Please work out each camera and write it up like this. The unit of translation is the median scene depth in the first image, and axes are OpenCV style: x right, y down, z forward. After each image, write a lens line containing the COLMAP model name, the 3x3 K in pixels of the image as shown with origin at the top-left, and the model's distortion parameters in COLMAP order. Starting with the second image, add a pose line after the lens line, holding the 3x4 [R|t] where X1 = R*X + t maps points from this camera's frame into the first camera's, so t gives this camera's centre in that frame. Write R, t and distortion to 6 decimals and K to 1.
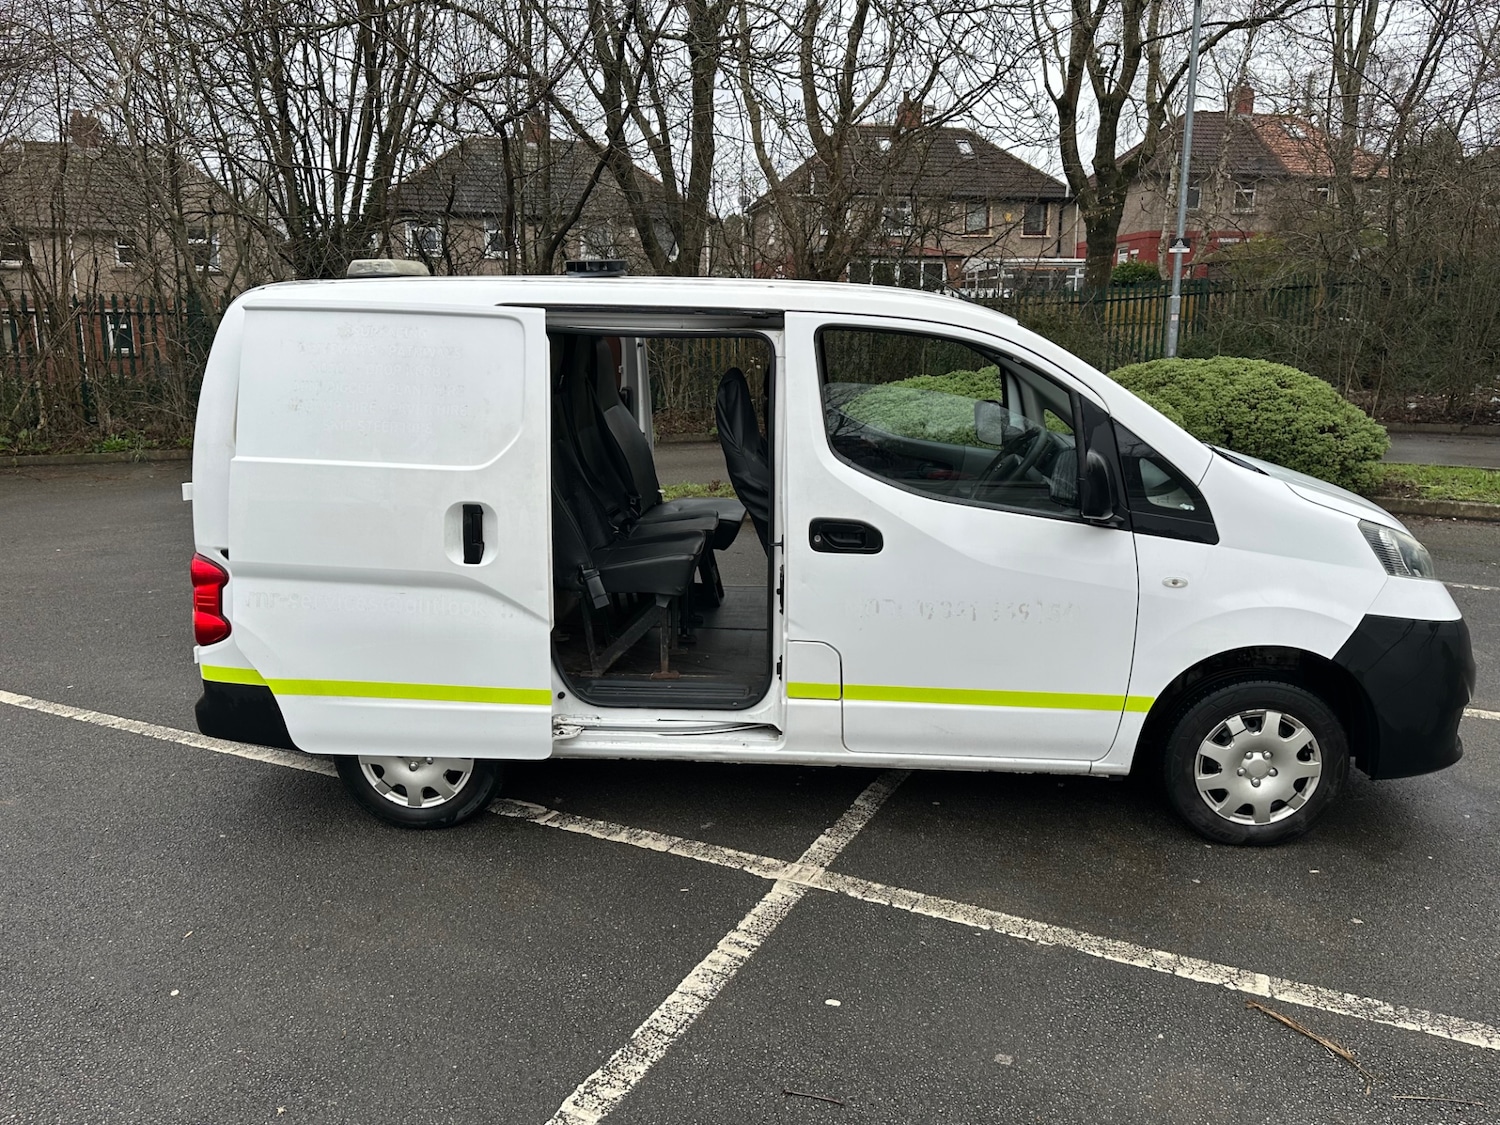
lens RADIAL K [[1106.0, 0, 757.5], [0, 1106.0, 546.1], [0, 0, 1]] dist [0.170994, -0.329584]
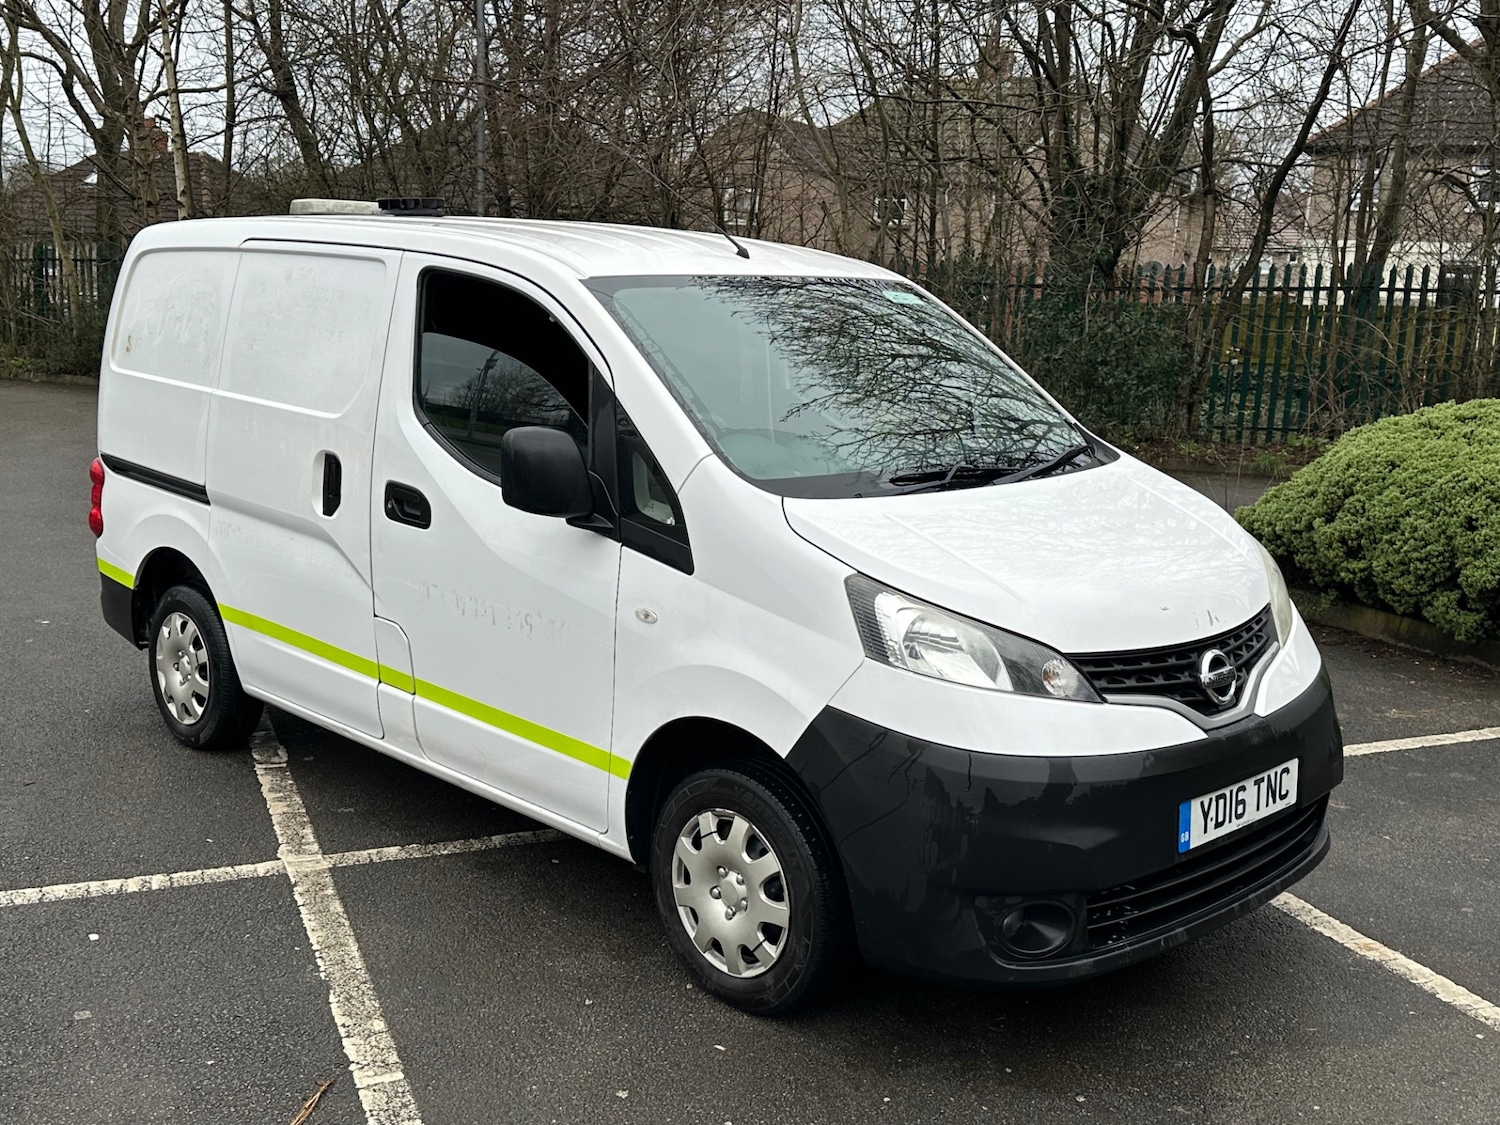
lens RADIAL K [[1586.3, 0, 750.0], [0, 1586.3, 562.5], [0, 0, 1]] dist [0.193068, -0.380882]
pose [[0.745595, 0.145973, -0.650216, 1.090836], [-0.168712, 0.985275, 0.027733, -0.044252], [0.644690, 0.089021, 0.759243, 0.206944]]
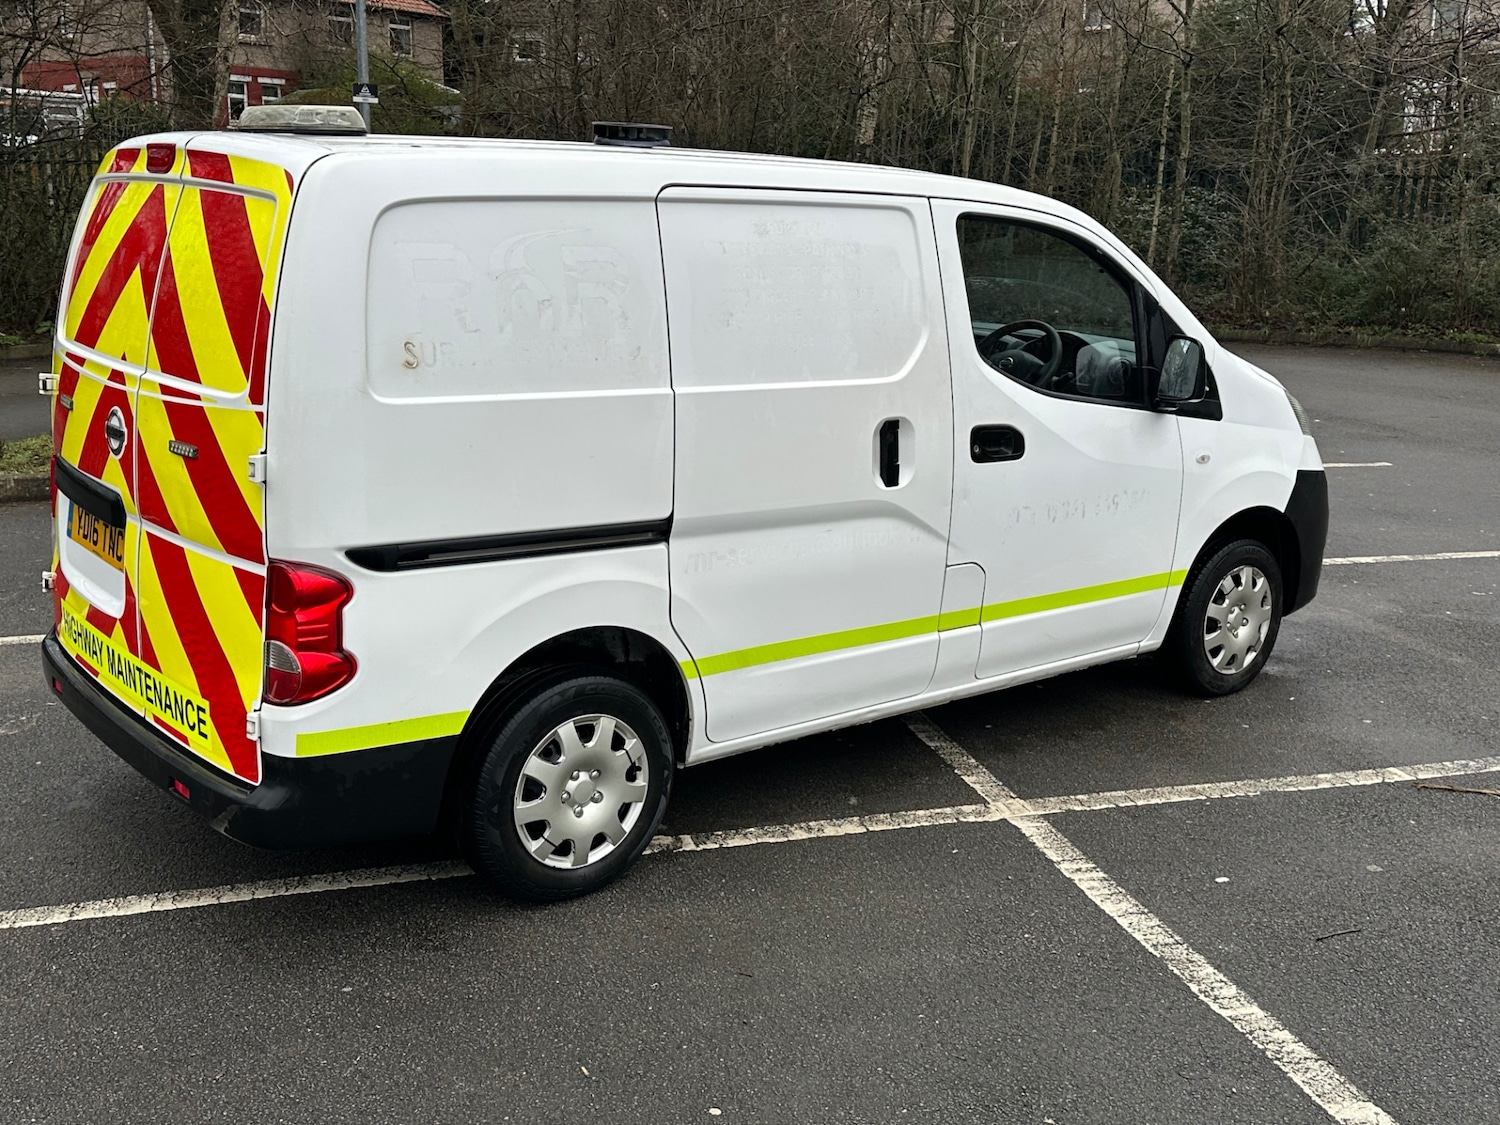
lens RADIAL K [[1590.1, 0, 755.2], [0, 1590.1, 542.4], [0, 0, 1]] dist [0.195722, -0.400329]
pose [[0.731951, -0.128395, 0.669151, -0.948520], [0.115586, 0.991249, 0.063764, -0.034368], [-0.671482, 0.030672, 0.740386, 0.146167]]
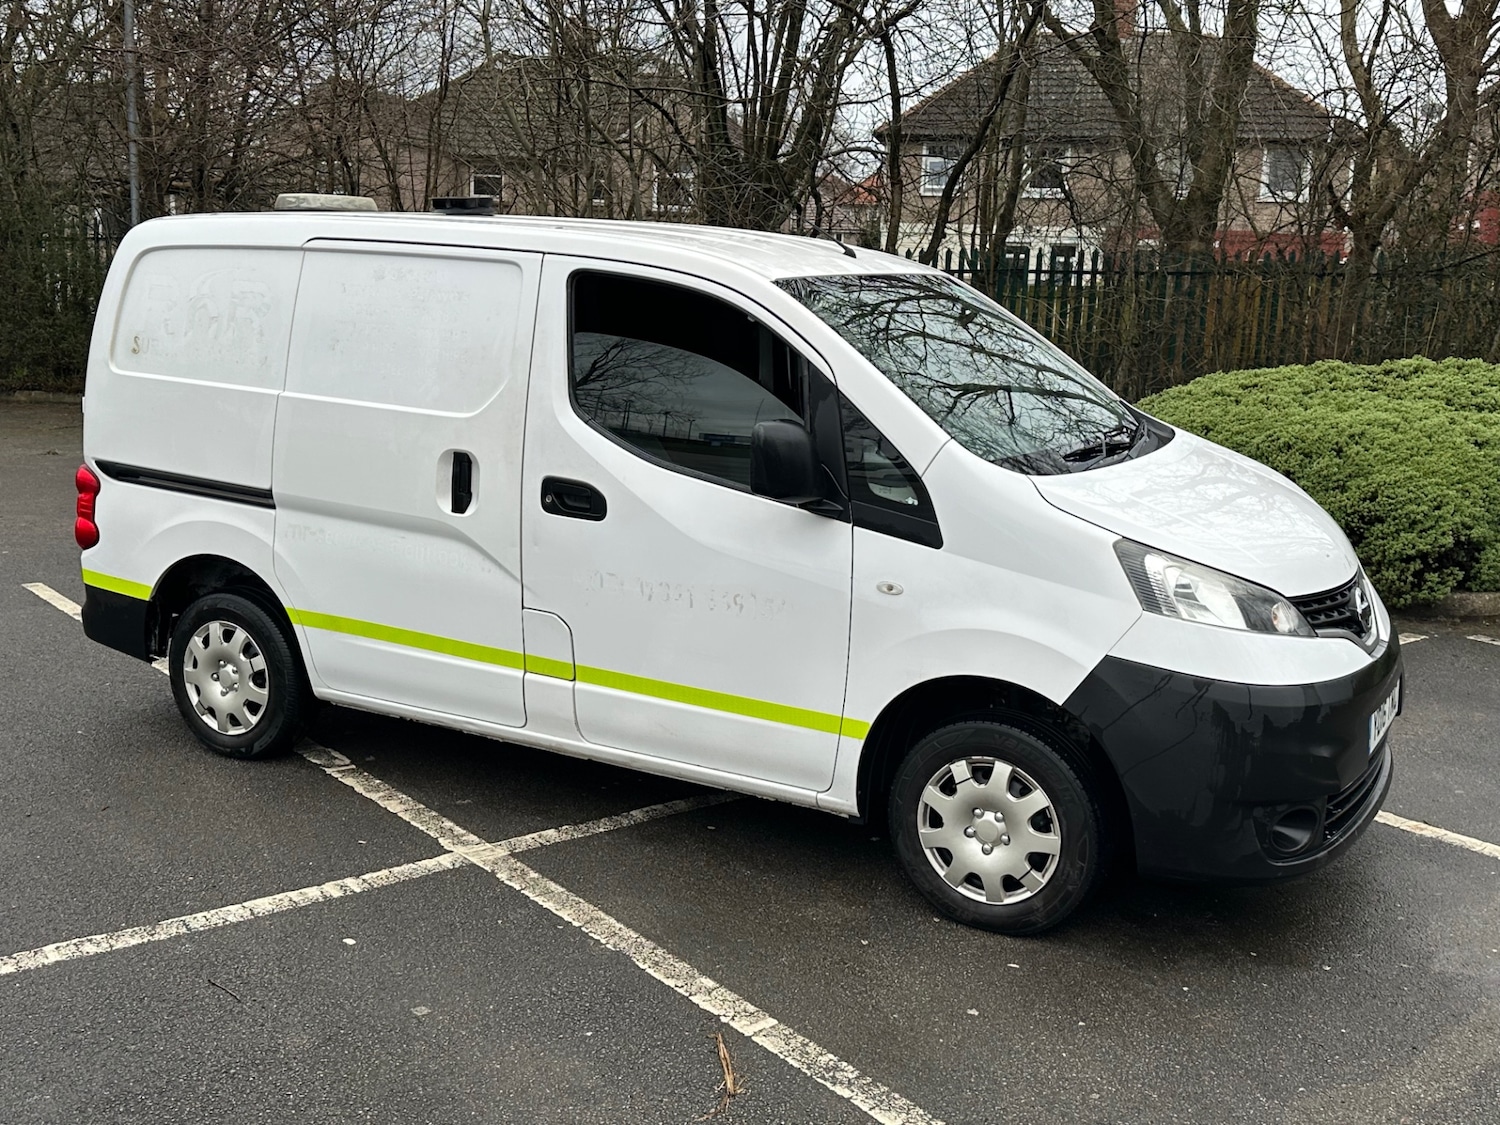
lens RADIAL K [[1590.1, 0, 755.2], [0, 1590.1, 542.4], [0, 0, 1]] dist [0.195722, -0.400329]
pose [[0.901683, 0.104390, -0.419608, 0.754773], [-0.119405, 0.992799, -0.009598, 0.021103], [0.415584, 0.058757, 0.907655, -0.132002]]
